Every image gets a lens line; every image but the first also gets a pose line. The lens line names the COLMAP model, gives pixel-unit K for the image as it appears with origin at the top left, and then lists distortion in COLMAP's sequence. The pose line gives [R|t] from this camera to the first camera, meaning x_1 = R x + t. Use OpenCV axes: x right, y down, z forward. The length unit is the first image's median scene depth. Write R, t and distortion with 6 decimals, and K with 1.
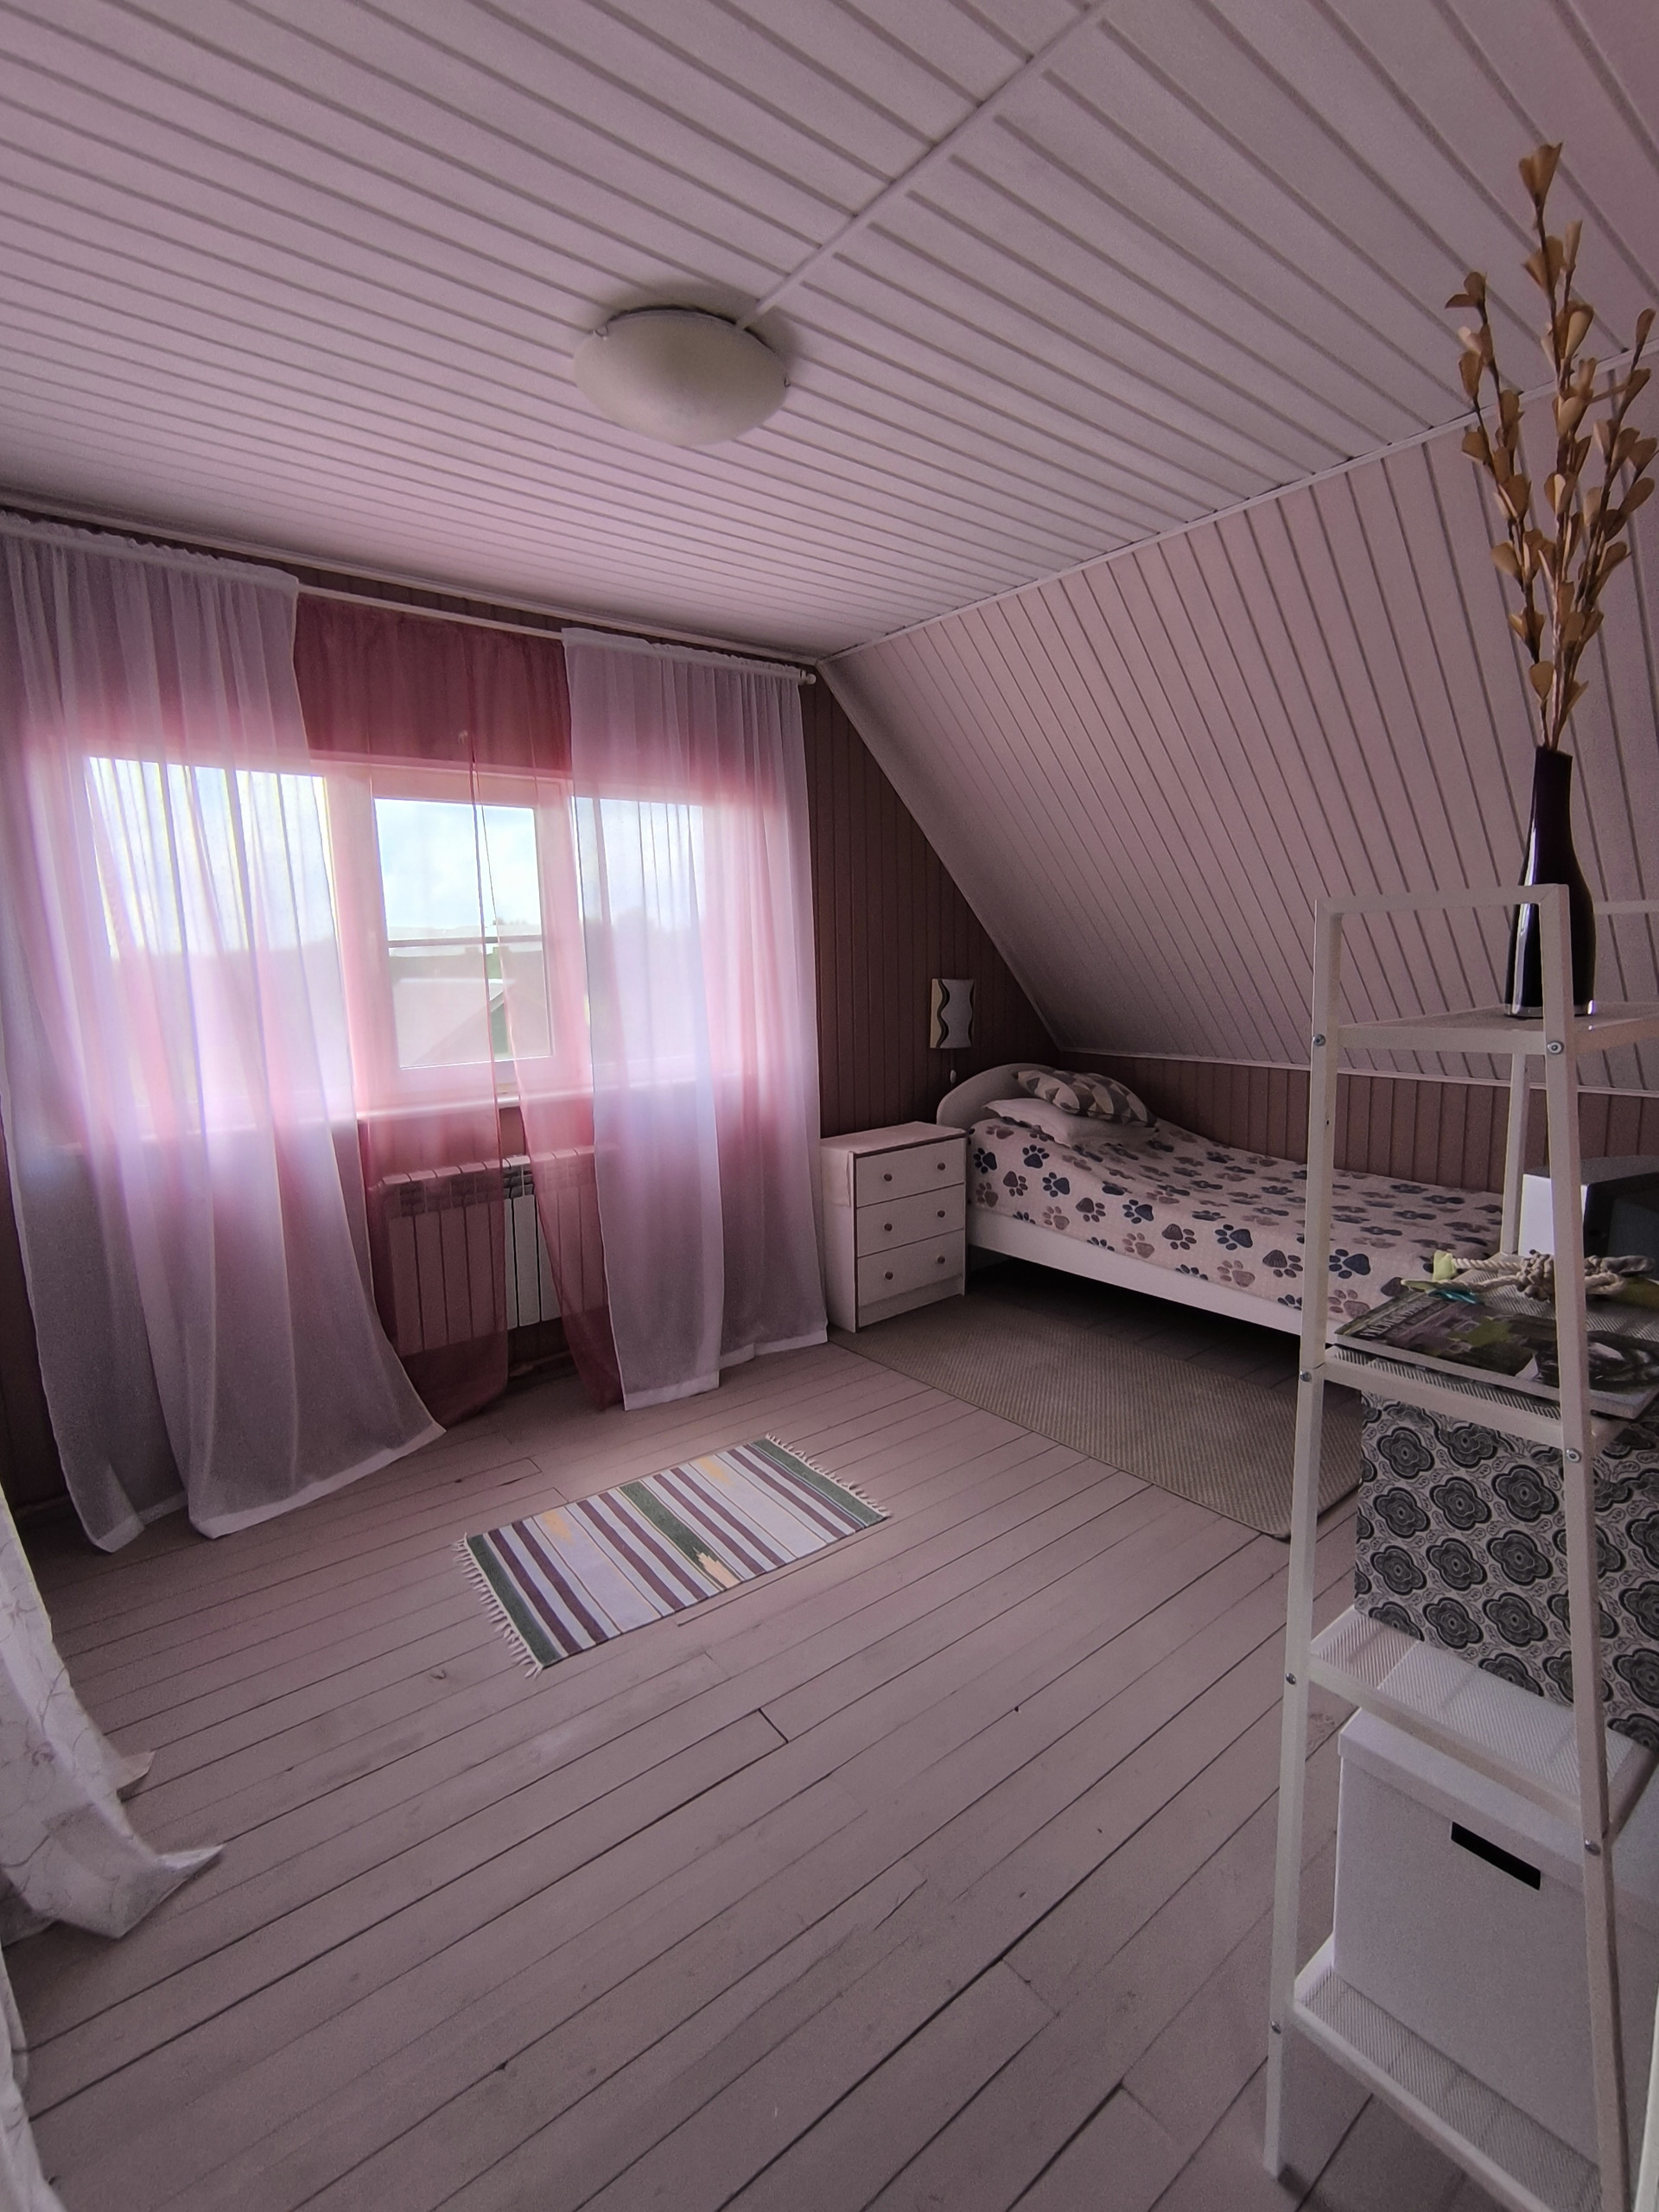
lens RADIAL K [[1036.3, 0, 829.5], [0, 1036.3, 1106.0], [0, 0, 1]] dist [-0.045923, 0.023883]
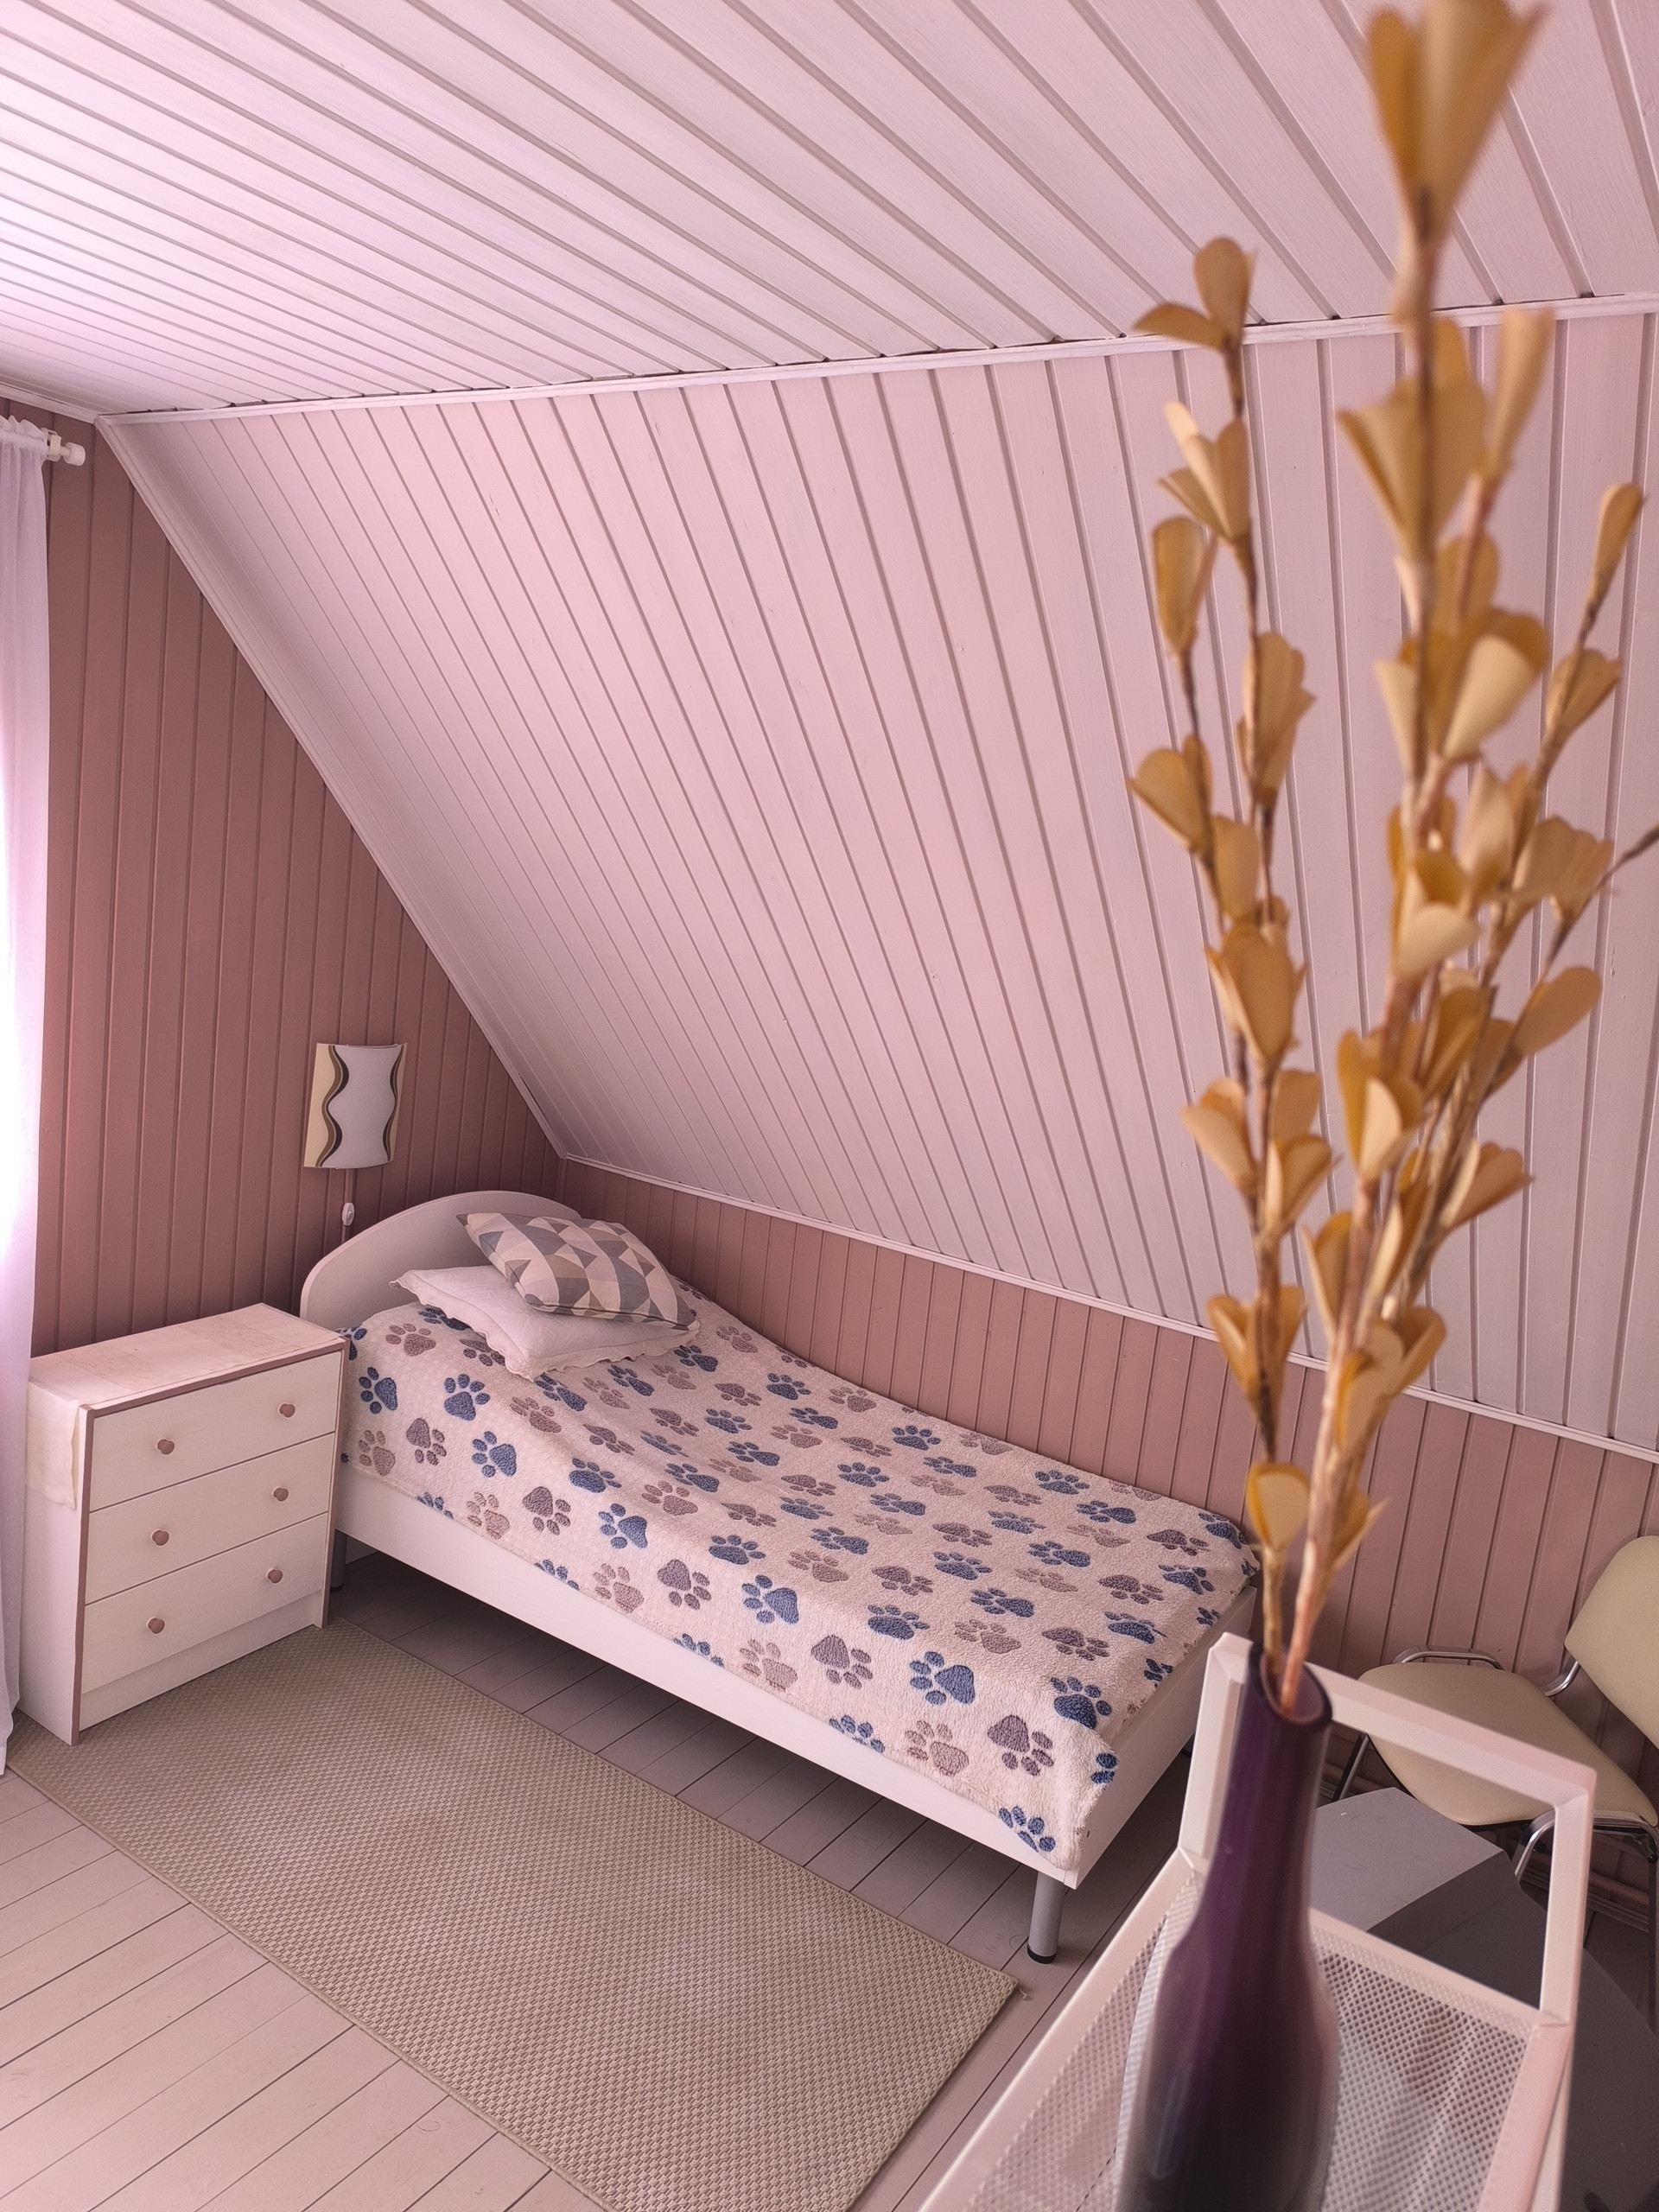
lens RADIAL K [[1553.6, 0, 829.5], [0, 1553.6, 1106.0], [0, 0, 1]] dist [0.039174, -0.000440]
pose [[0.942178, 0.081563, 0.325034, 0.098426], [-0.091599, 0.995673, 0.015667, -0.141265], [-0.322350, -0.044534, 0.945572, 0.145230]]
